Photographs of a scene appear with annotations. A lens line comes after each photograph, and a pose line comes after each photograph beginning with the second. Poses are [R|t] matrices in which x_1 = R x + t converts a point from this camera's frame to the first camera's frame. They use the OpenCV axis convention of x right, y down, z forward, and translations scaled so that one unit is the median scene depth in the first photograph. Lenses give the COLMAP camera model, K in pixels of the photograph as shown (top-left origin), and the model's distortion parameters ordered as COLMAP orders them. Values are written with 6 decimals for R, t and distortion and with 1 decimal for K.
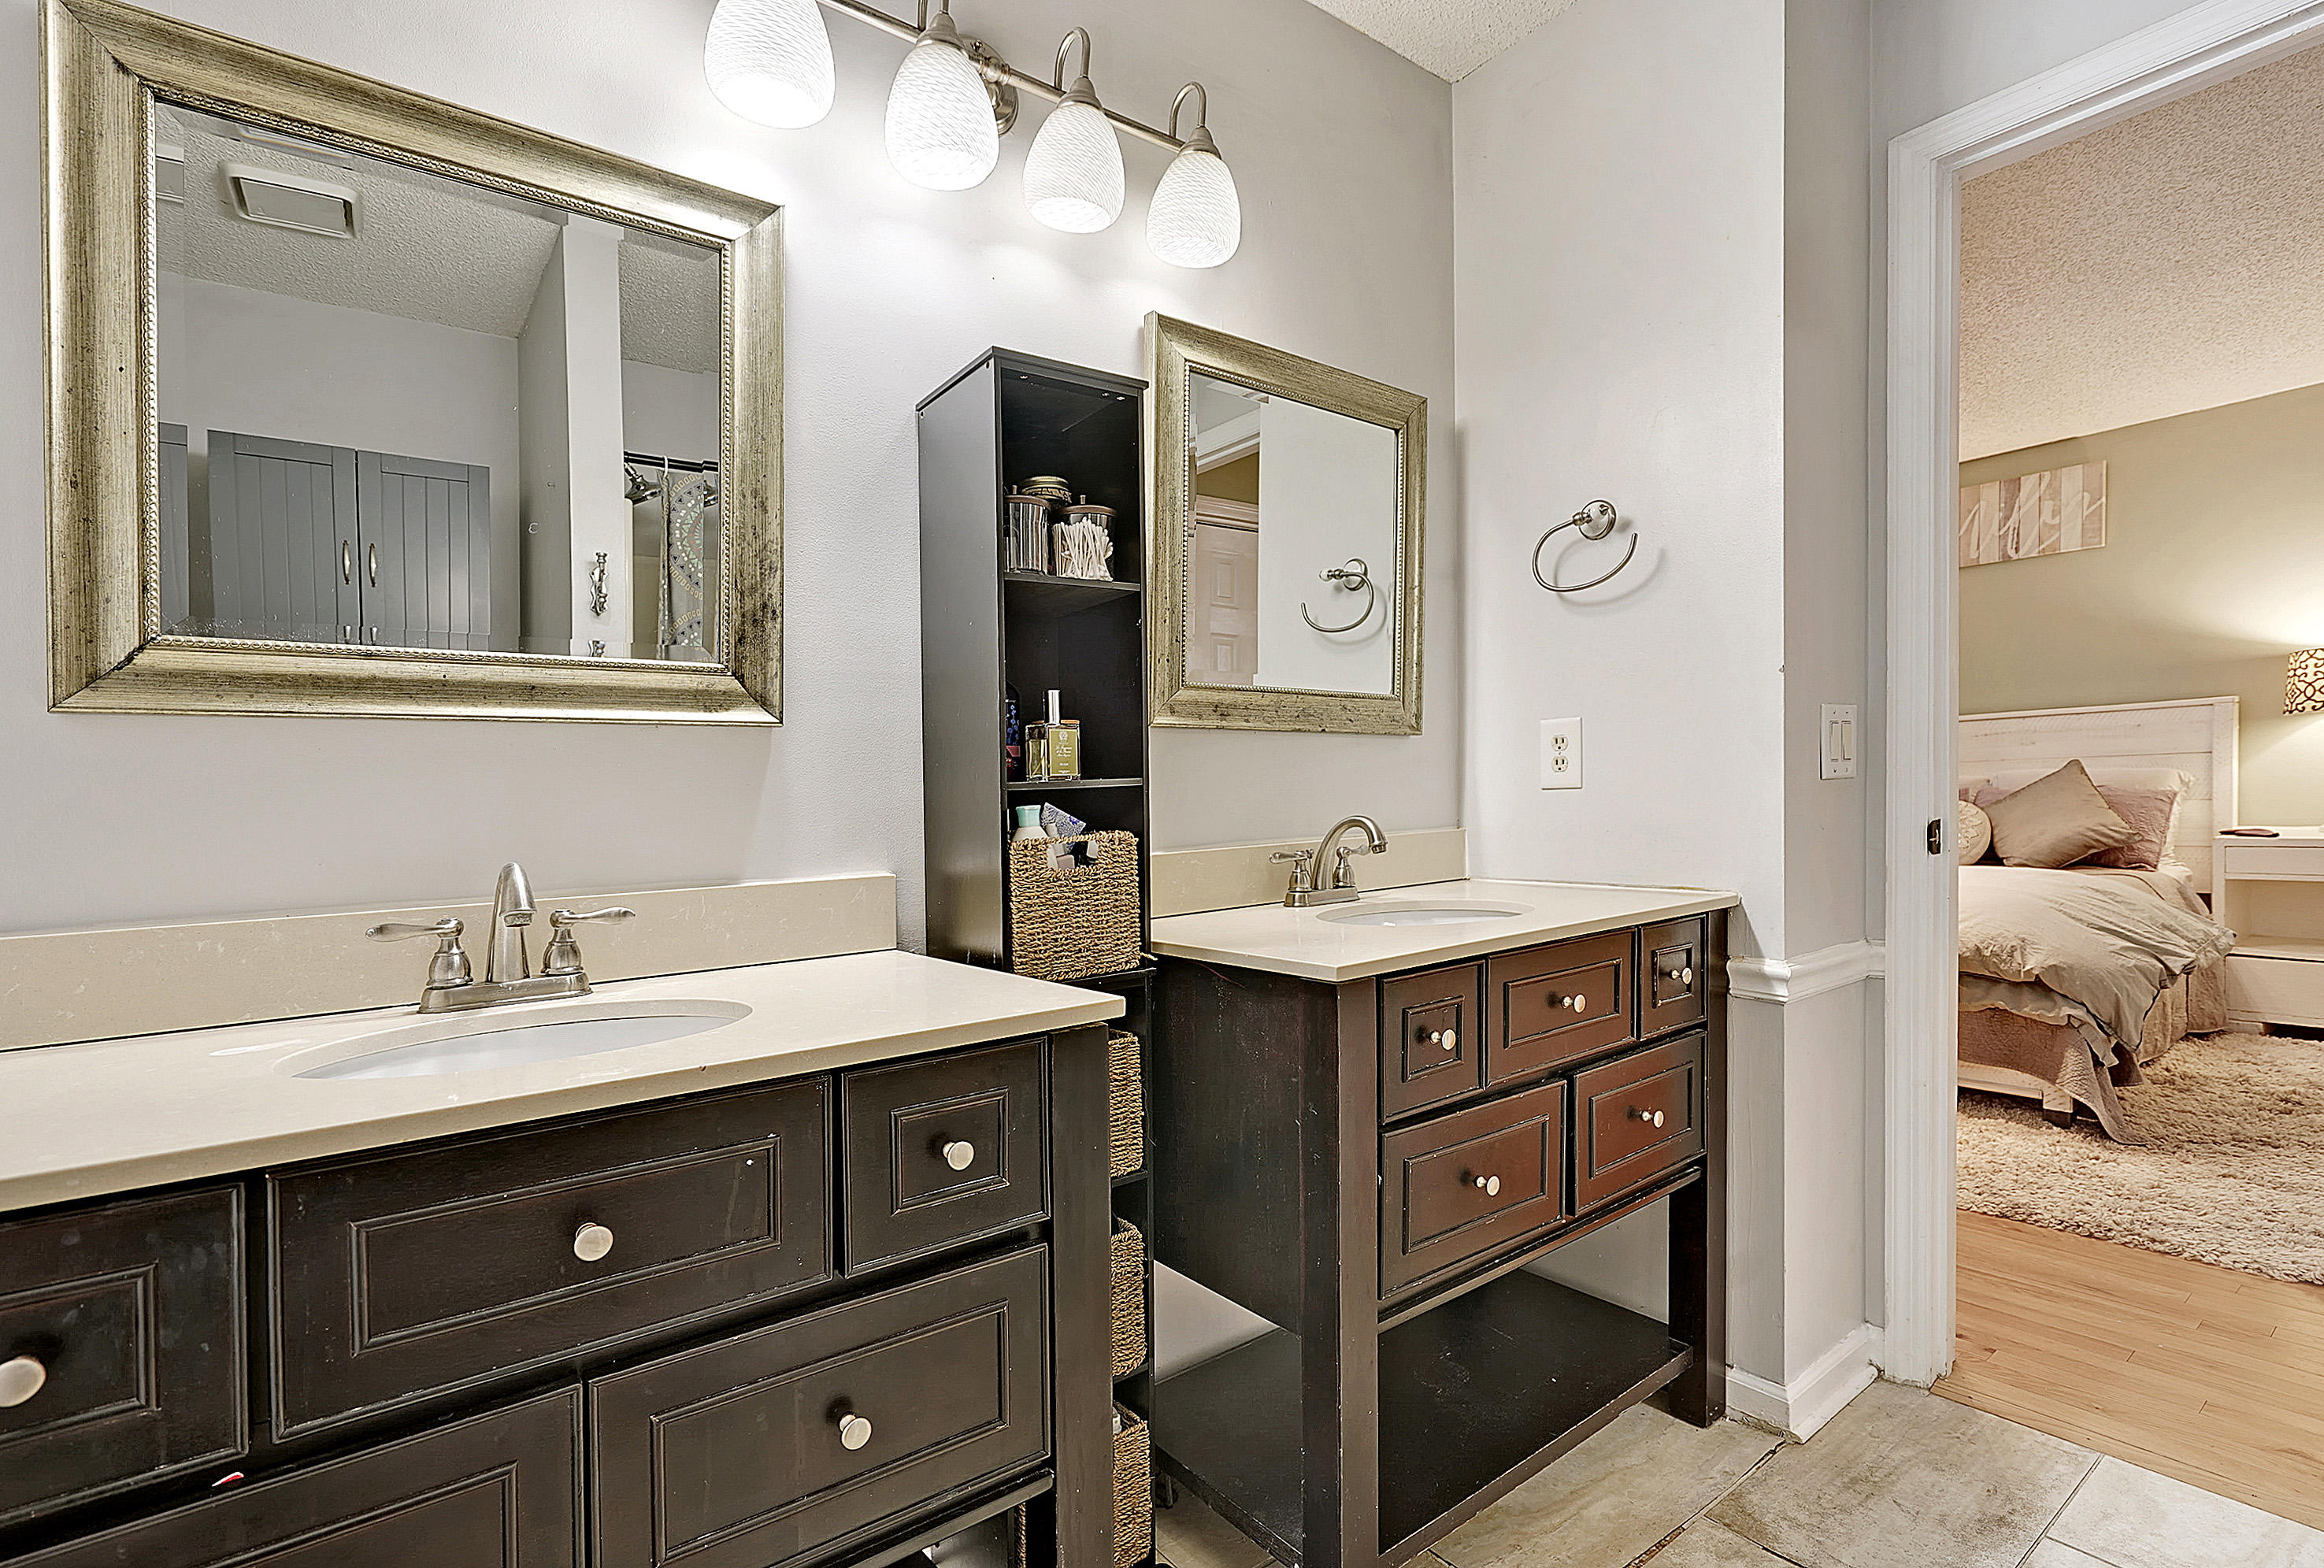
lens RADIAL K [[1081.7, 0, 1149.4], [0, 1081.7, 847.2], [0, 0, 1]] dist [-0.006073, 0.000076]
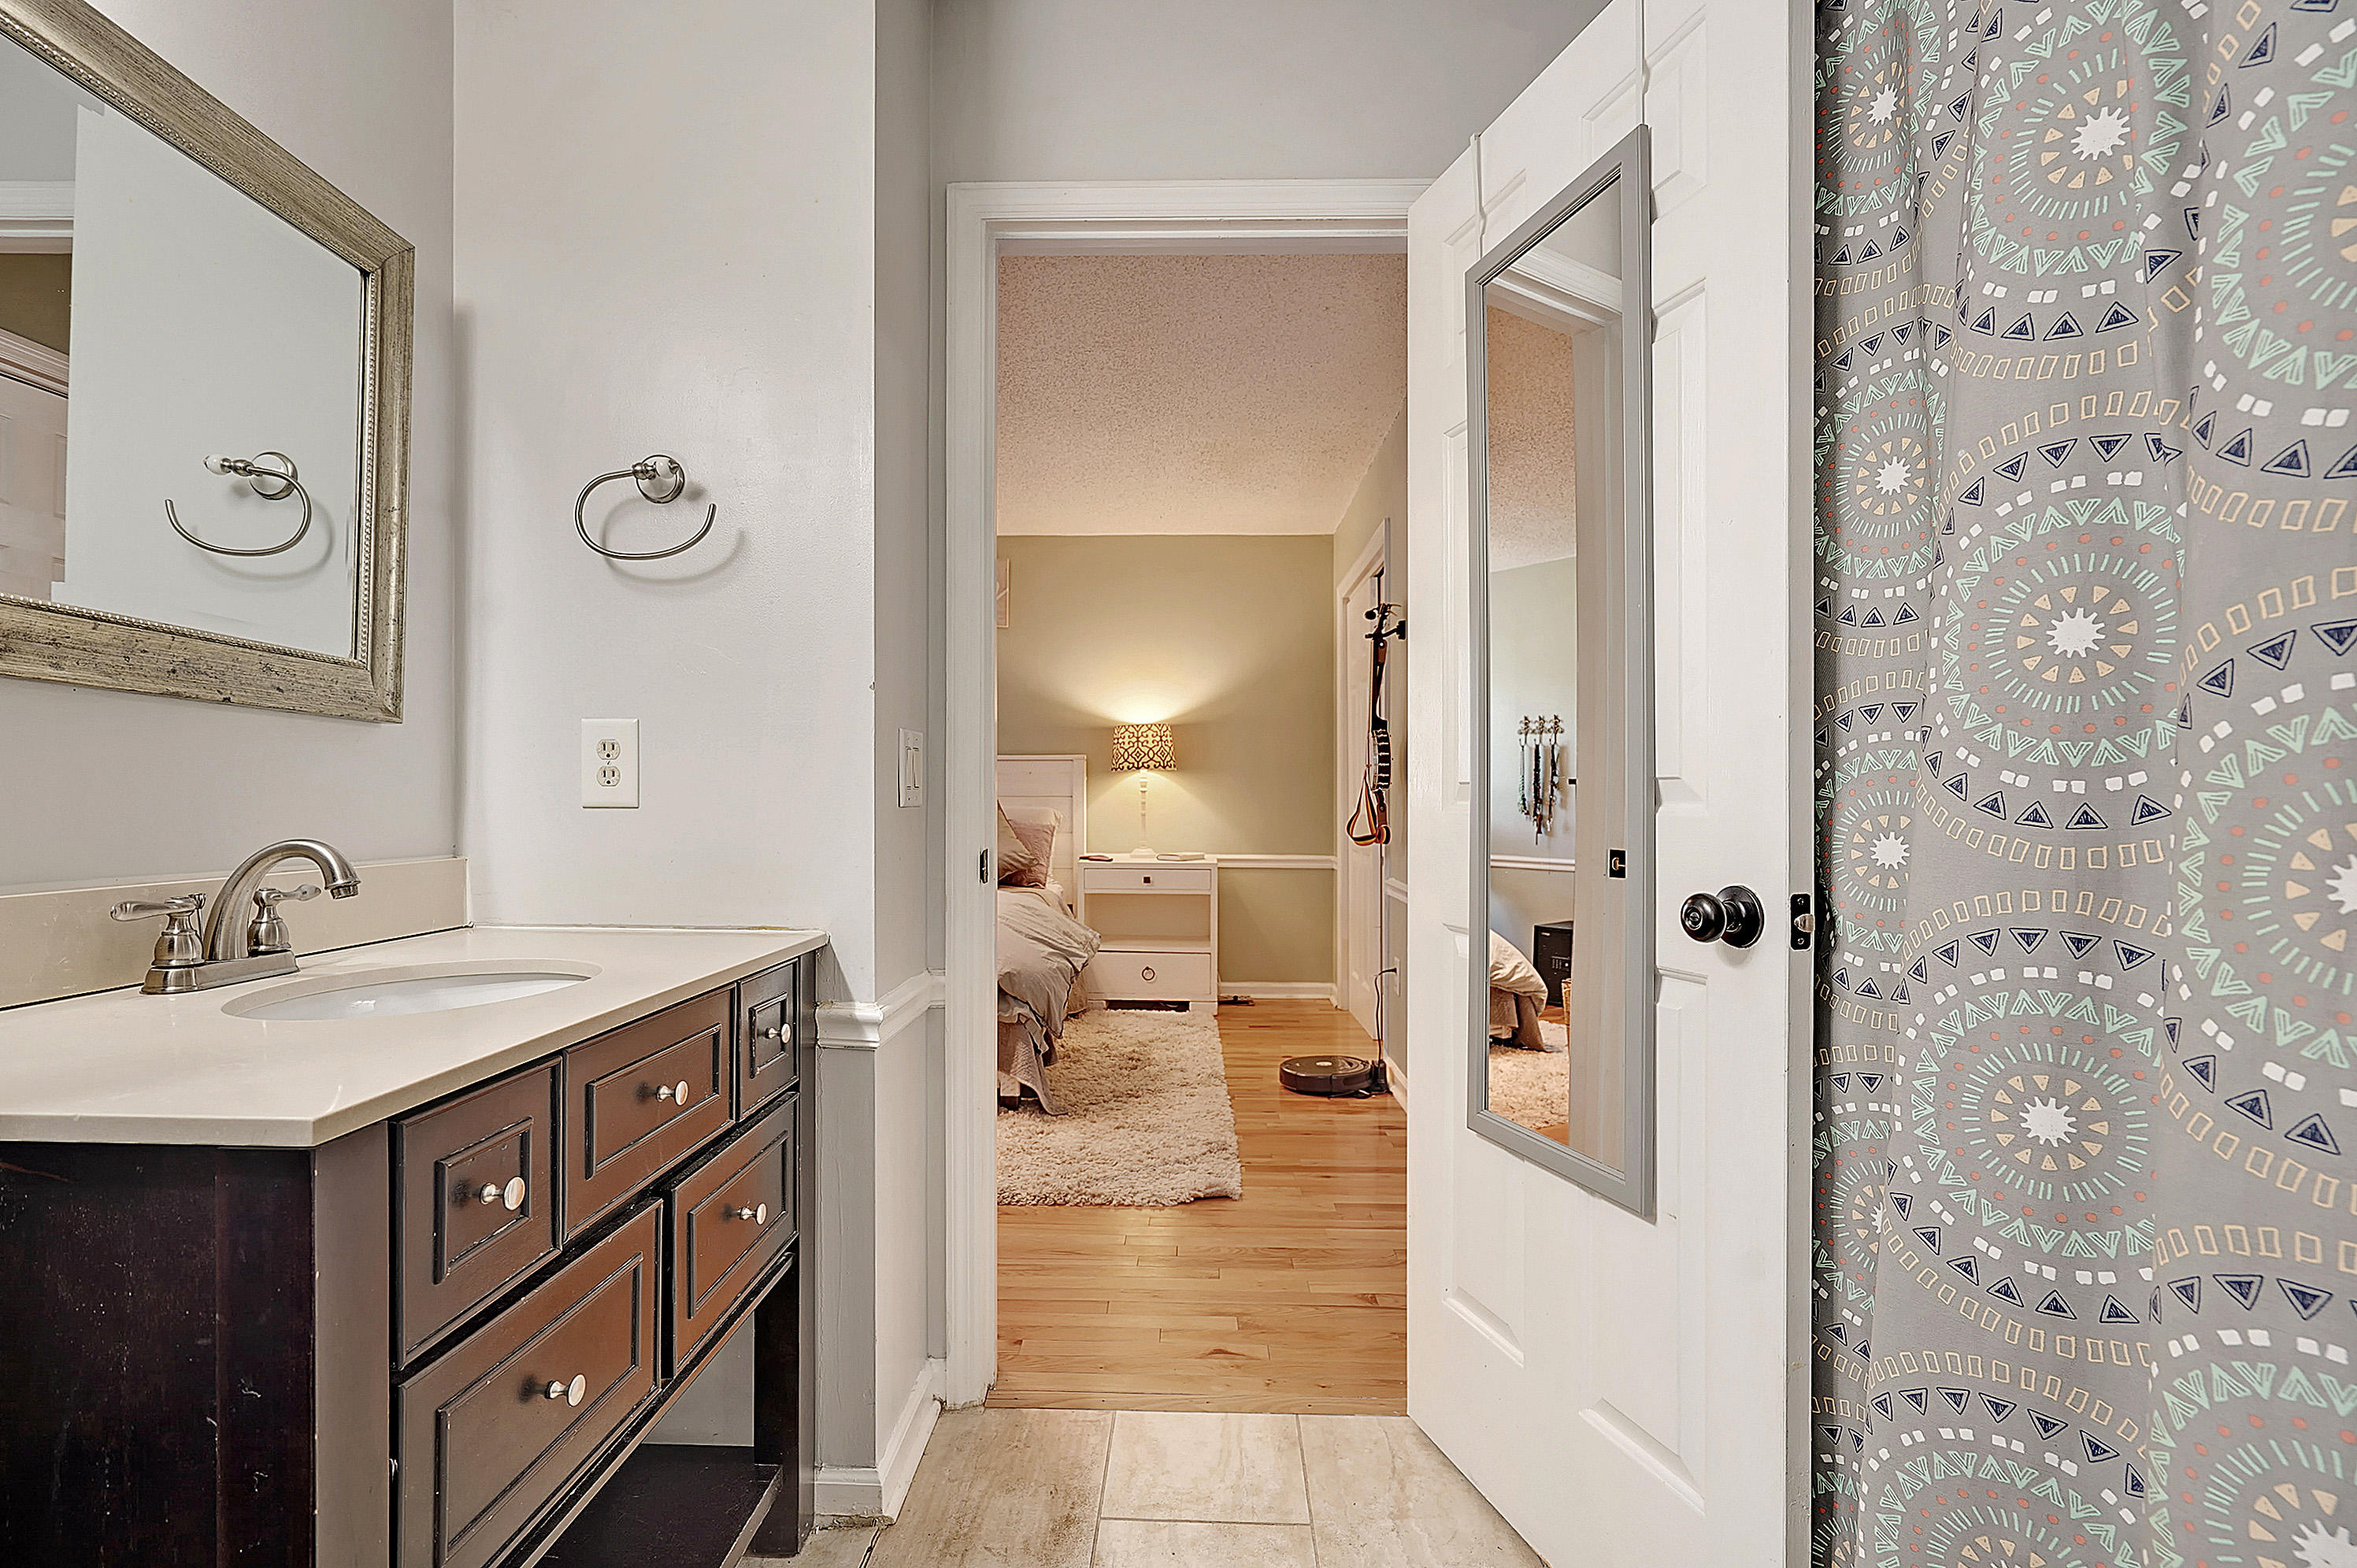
lens RADIAL K [[1097.1, 0, 1152.4], [0, 1097.1, 843.8], [0, 0, 1]] dist [-0.006073, 0.000076]
pose [[0.622224, 0.008712, 0.782791, 0.002330], [0.010604, 0.999753, -0.019555, -0.007985], [-0.782767, 0.020468, 0.621978, 0.196822]]
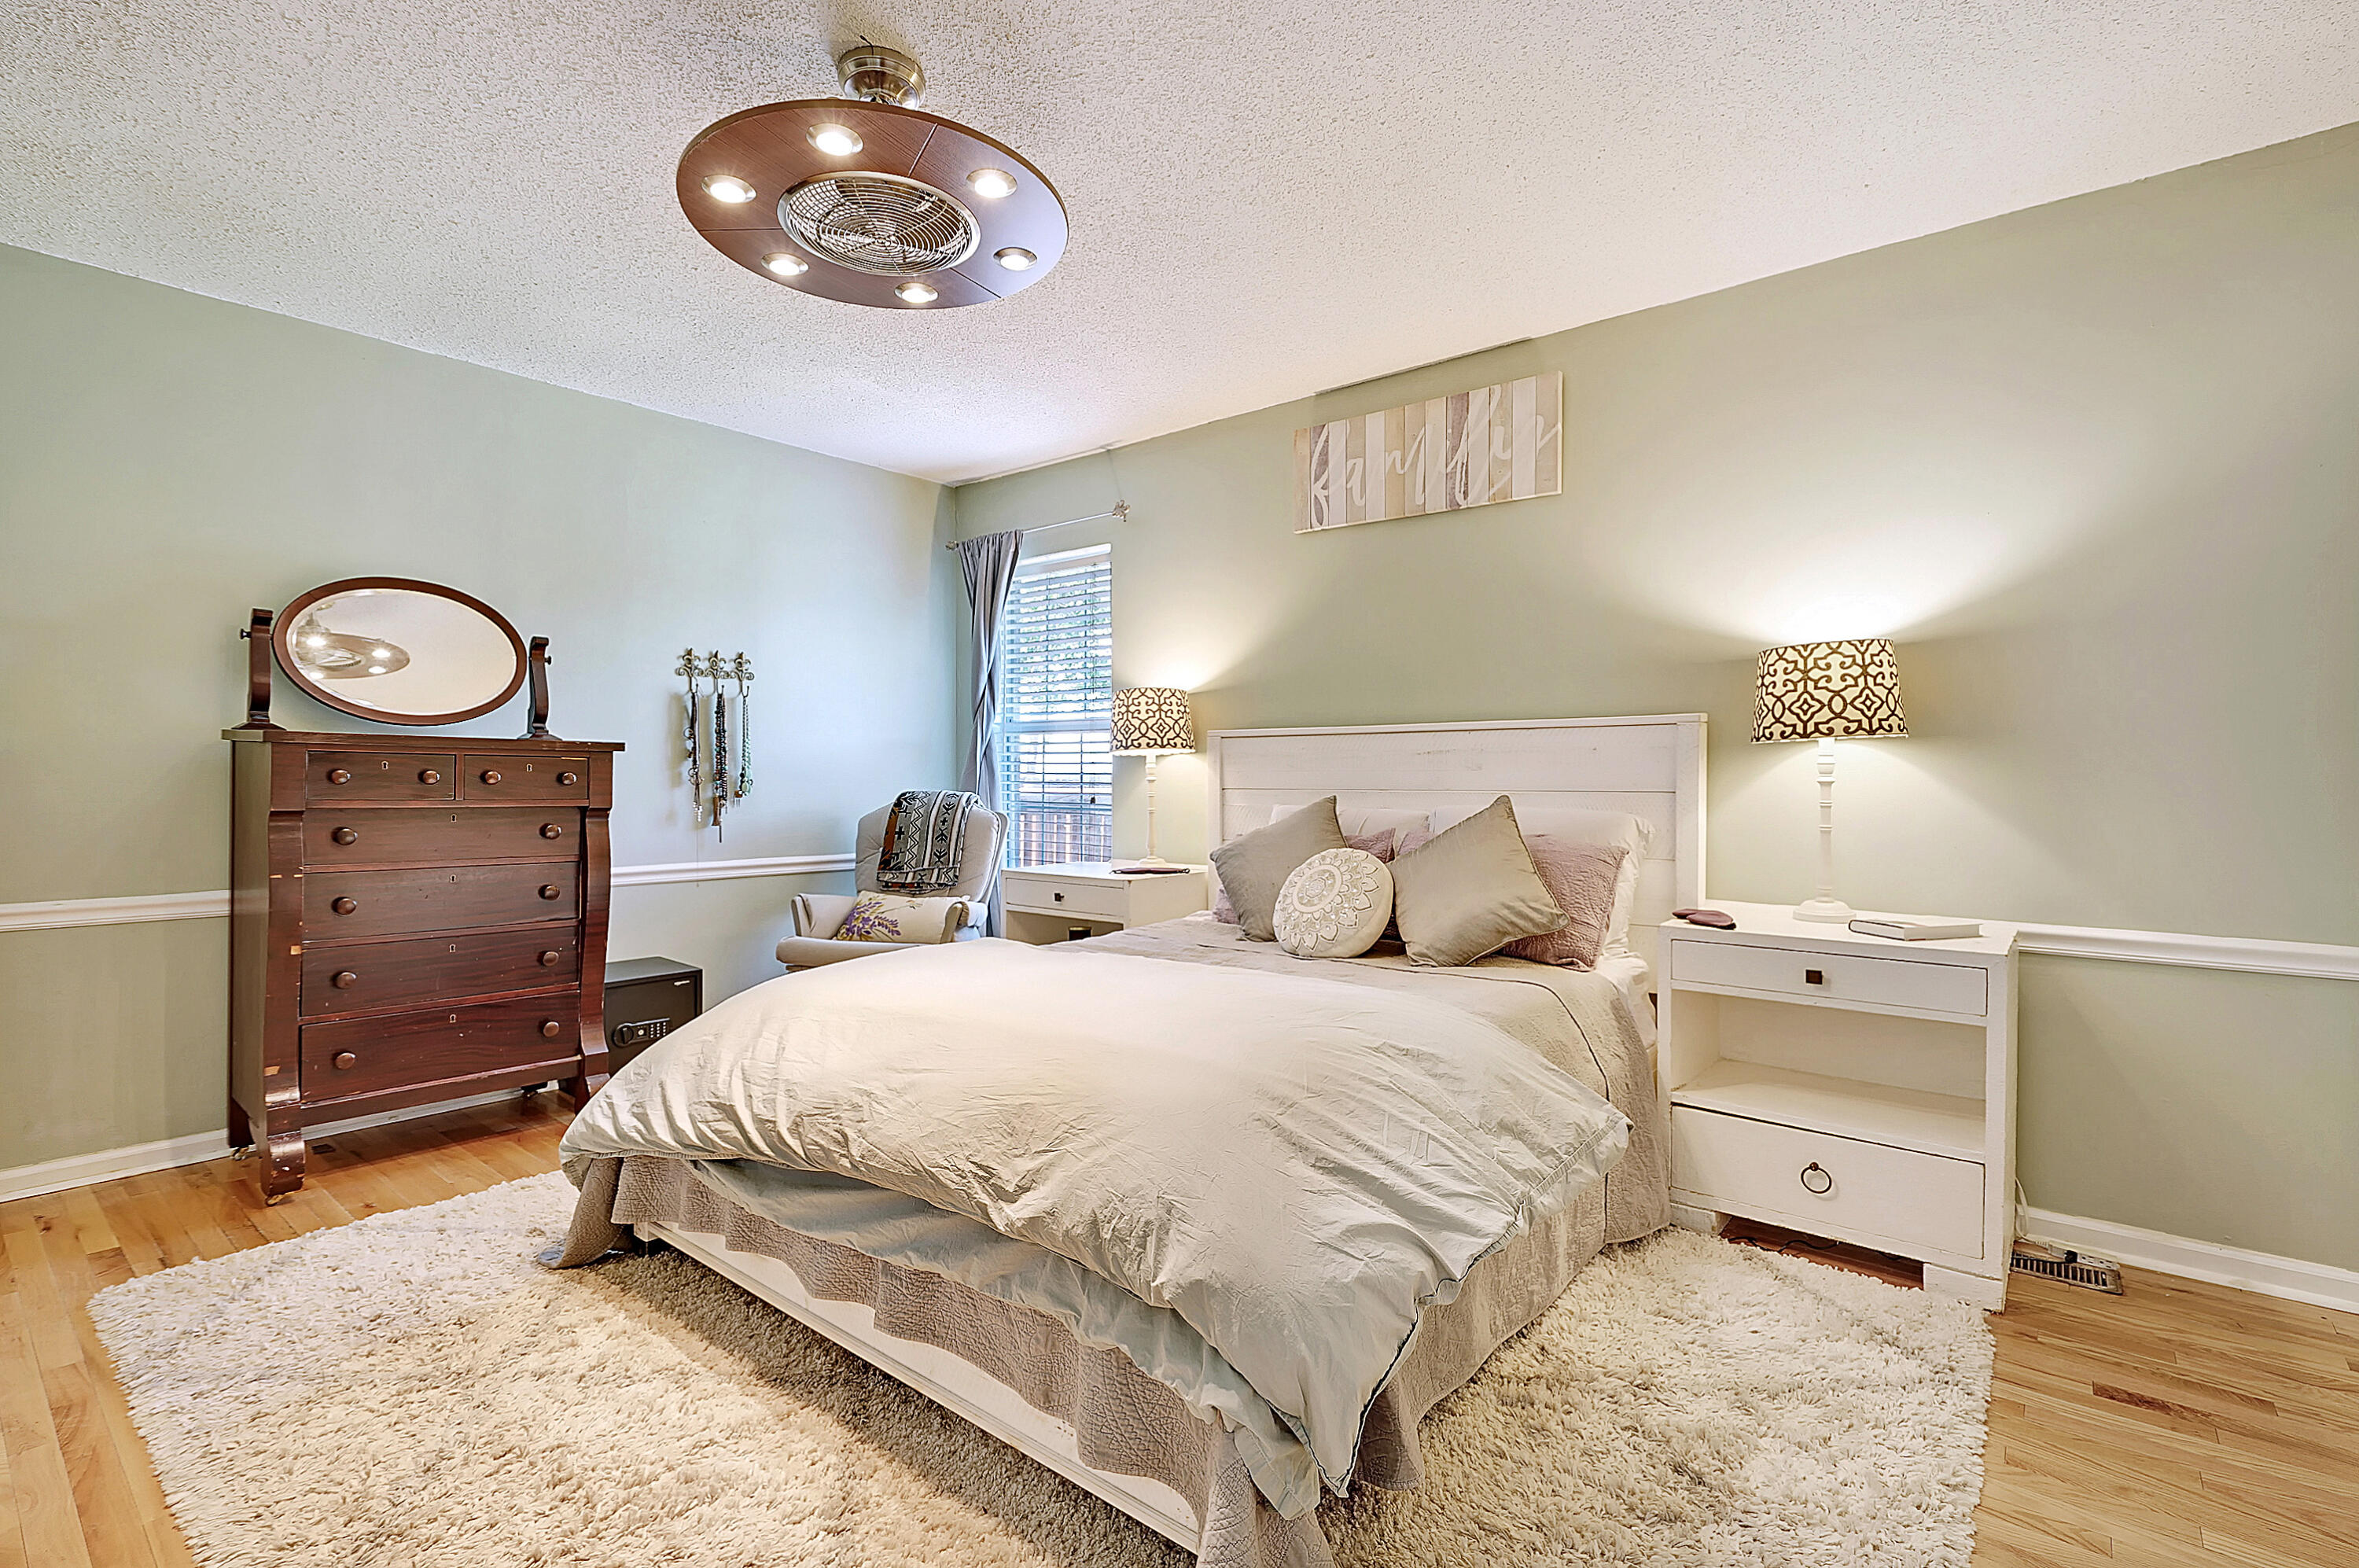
lens RADIAL K [[1098.0, 0, 1178.2], [0, 1098.0, 794.0], [0, 0, 1]] dist [-0.006073, 0.000076]
pose [[0.969205, 0.033592, 0.243955, 1.071970], [-0.025164, 0.998977, -0.037584, -0.111892], [-0.244968, 0.030288, 0.969058, 0.835591]]
